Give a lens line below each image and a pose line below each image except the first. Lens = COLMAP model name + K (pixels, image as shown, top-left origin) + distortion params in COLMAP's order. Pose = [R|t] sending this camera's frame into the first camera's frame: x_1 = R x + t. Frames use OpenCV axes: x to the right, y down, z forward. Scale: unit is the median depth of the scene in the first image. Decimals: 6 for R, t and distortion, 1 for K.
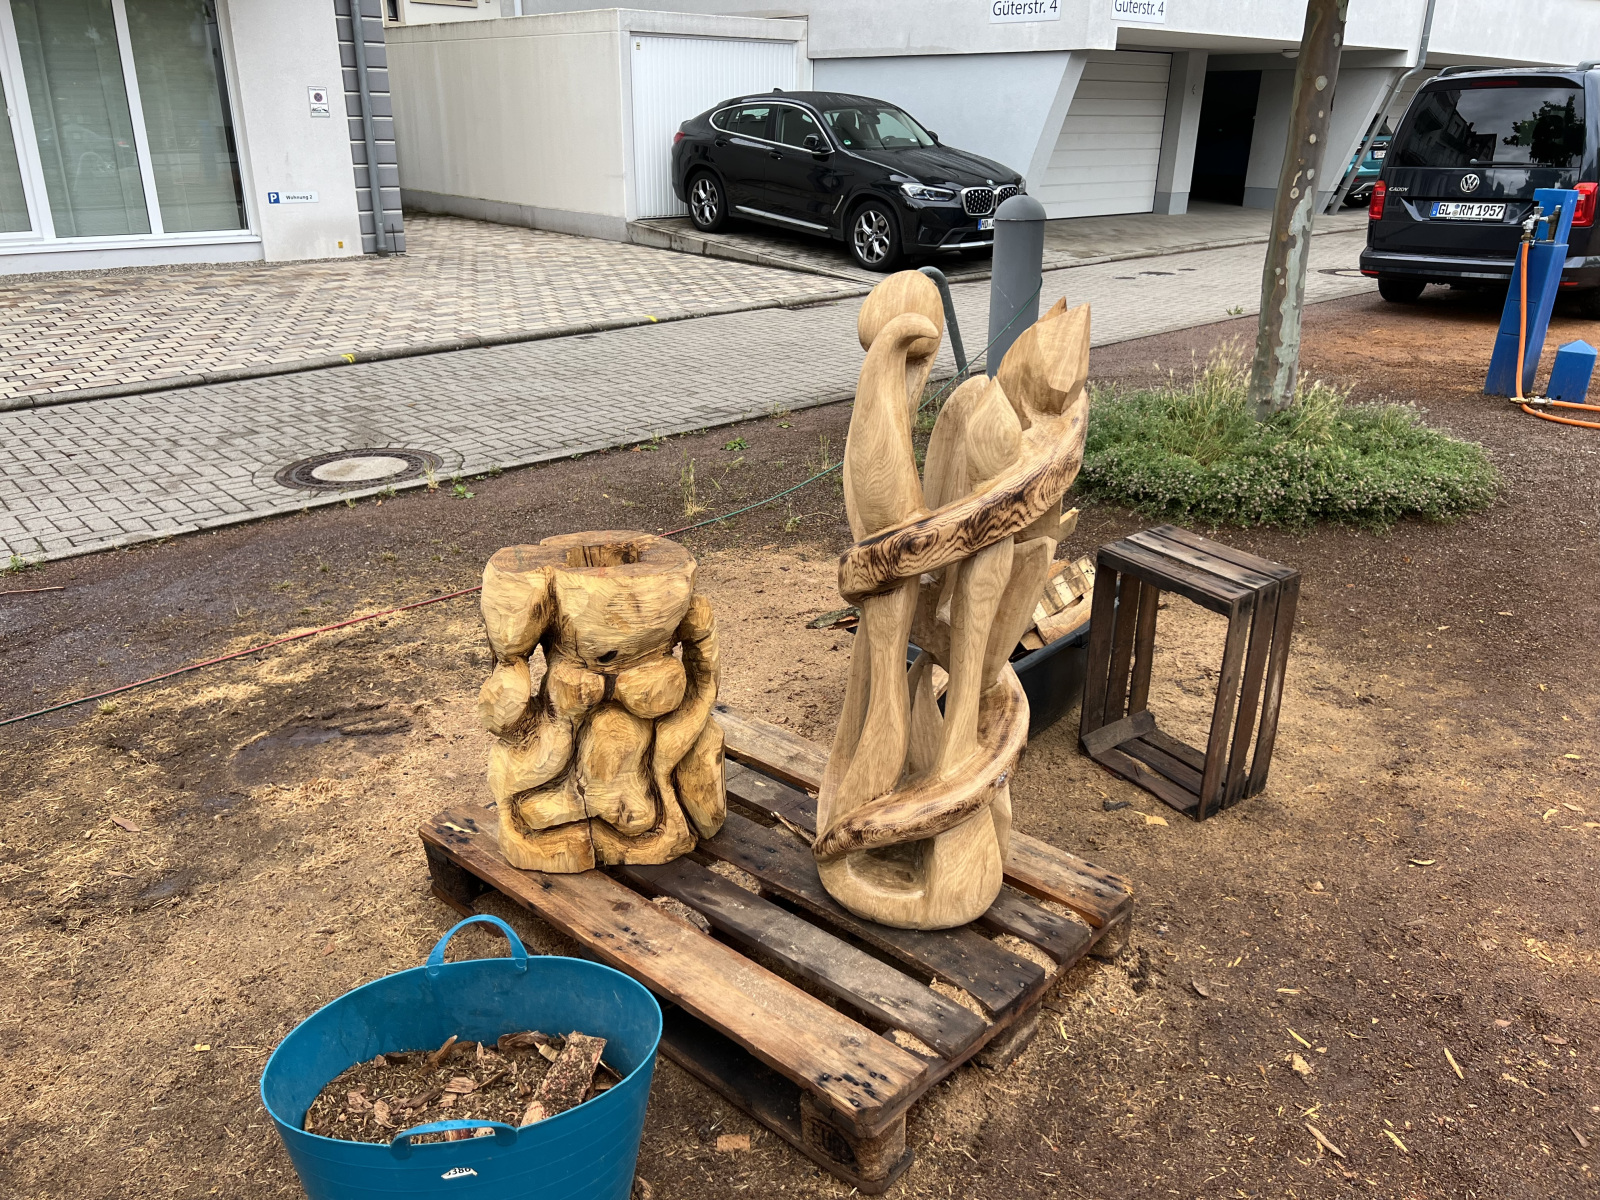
lens RADIAL K [[1231.7, 0, 800.0], [0, 1231.7, 600.0], [0, 0, 1]] dist [0.042592, -0.063310]
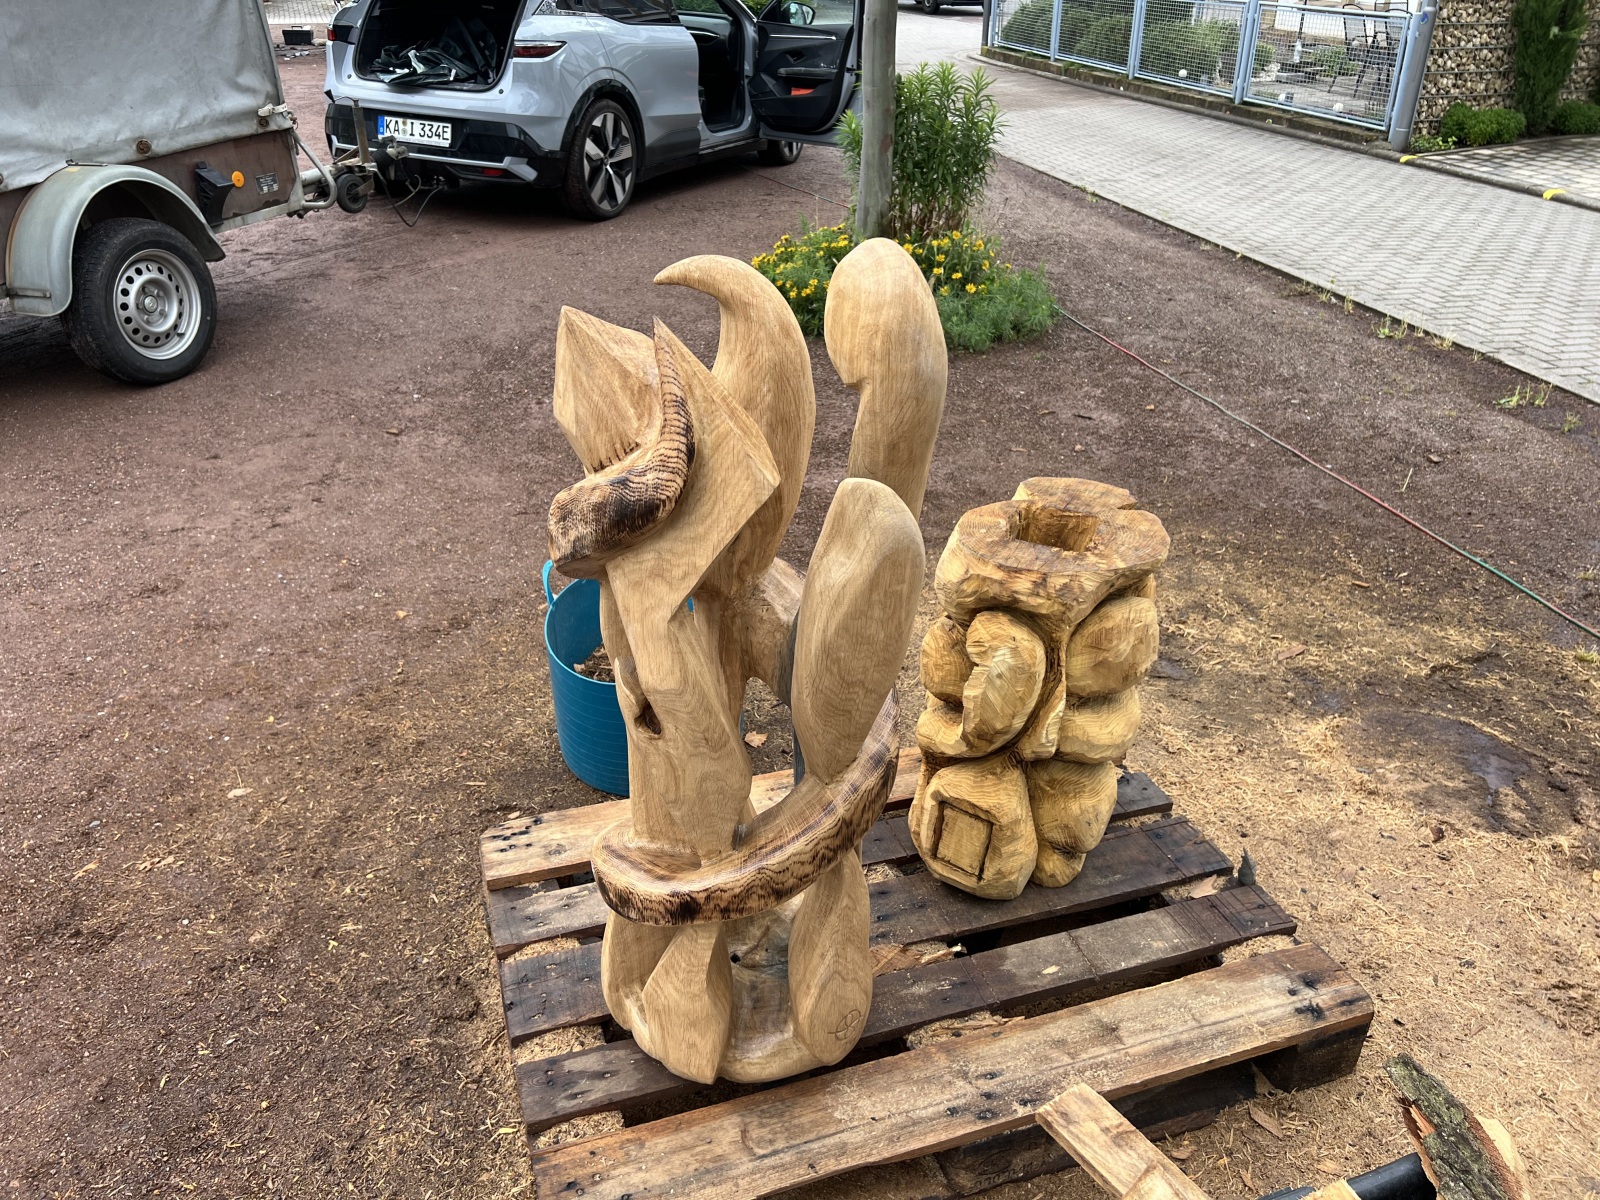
lens RADIAL K [[1231.7, 0, 800.0], [0, 1231.7, 600.0], [0, 0, 1]] dist [0.042592, -0.063310]
pose [[-0.485502, 0.414344, -0.769809, 0.459645], [-0.327471, 0.730250, 0.599581, -0.351754], [0.810586, 0.543189, -0.218852, 0.873313]]
